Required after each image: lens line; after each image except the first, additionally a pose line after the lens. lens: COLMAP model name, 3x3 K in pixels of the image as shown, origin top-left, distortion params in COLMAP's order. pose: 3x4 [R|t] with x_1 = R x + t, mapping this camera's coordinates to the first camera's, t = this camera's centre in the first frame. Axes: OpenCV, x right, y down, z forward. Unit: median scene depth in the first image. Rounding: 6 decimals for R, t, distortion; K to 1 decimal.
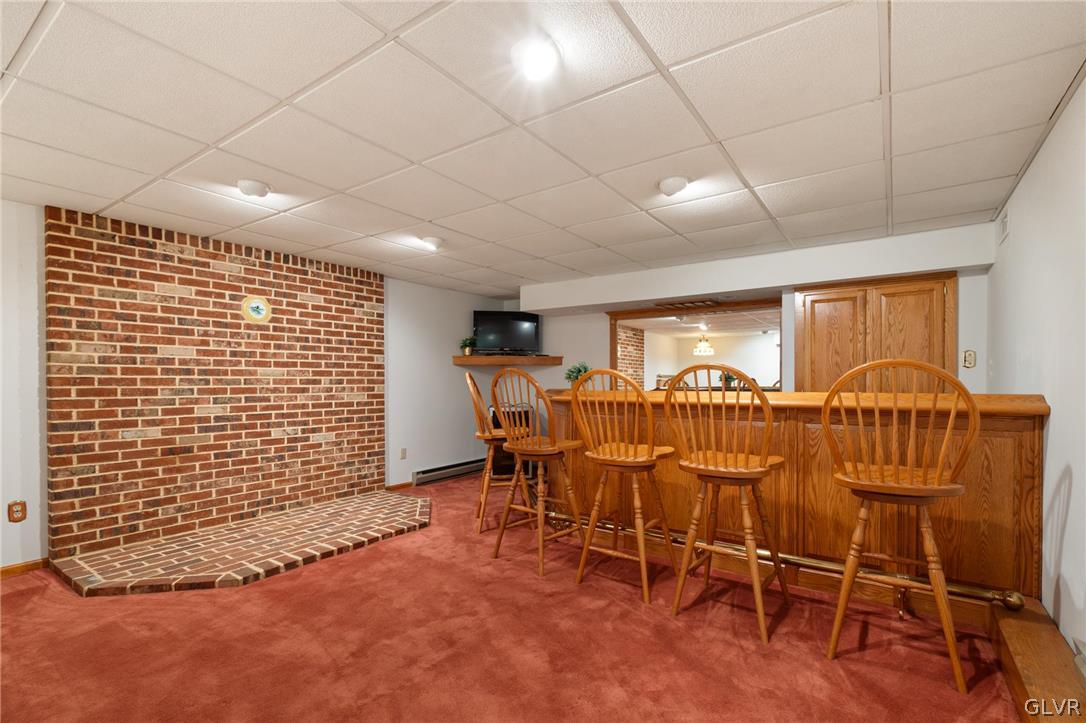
lens RADIAL K [[495.4, 0, 546.1], [0, 495.4, 382.8], [0, 0, 1]] dist [0.009550, -0.001767]
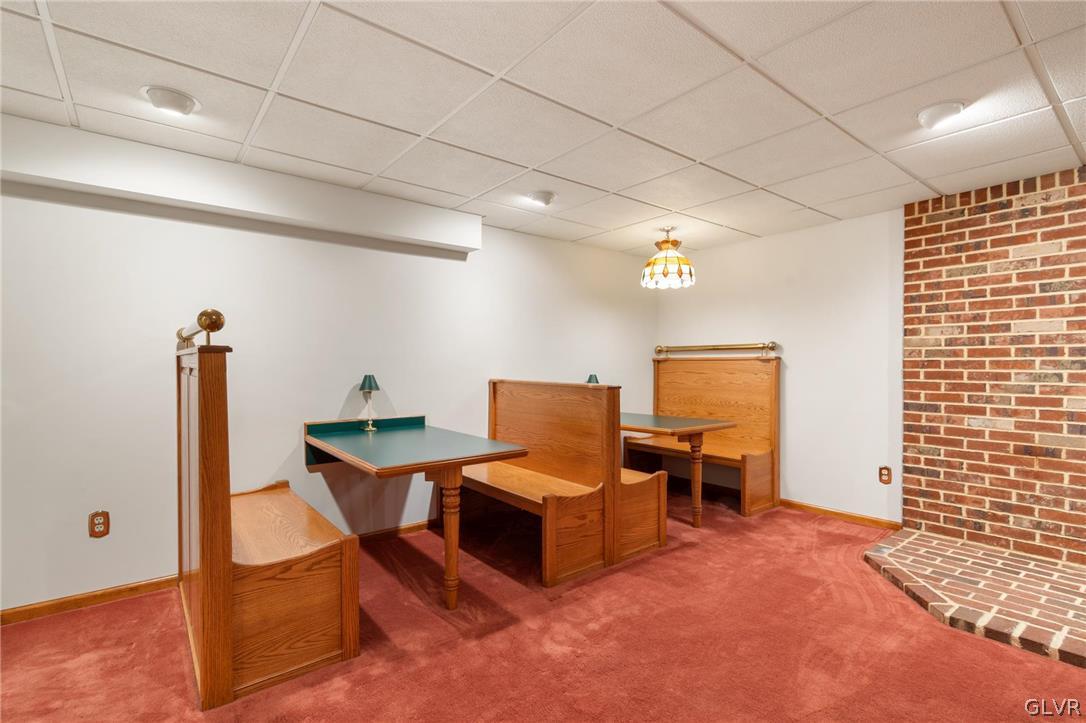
lens RADIAL K [[495.4, 0, 539.0], [0, 495.4, 365.1], [0, 0, 1]] dist [0.009550, -0.001767]
pose [[-0.267924, 0.003939, -0.963432, 0.260580], [0.000365, 0.999992, 0.003988, -0.005157], [0.963440, 0.000717, -0.267923, 0.481613]]
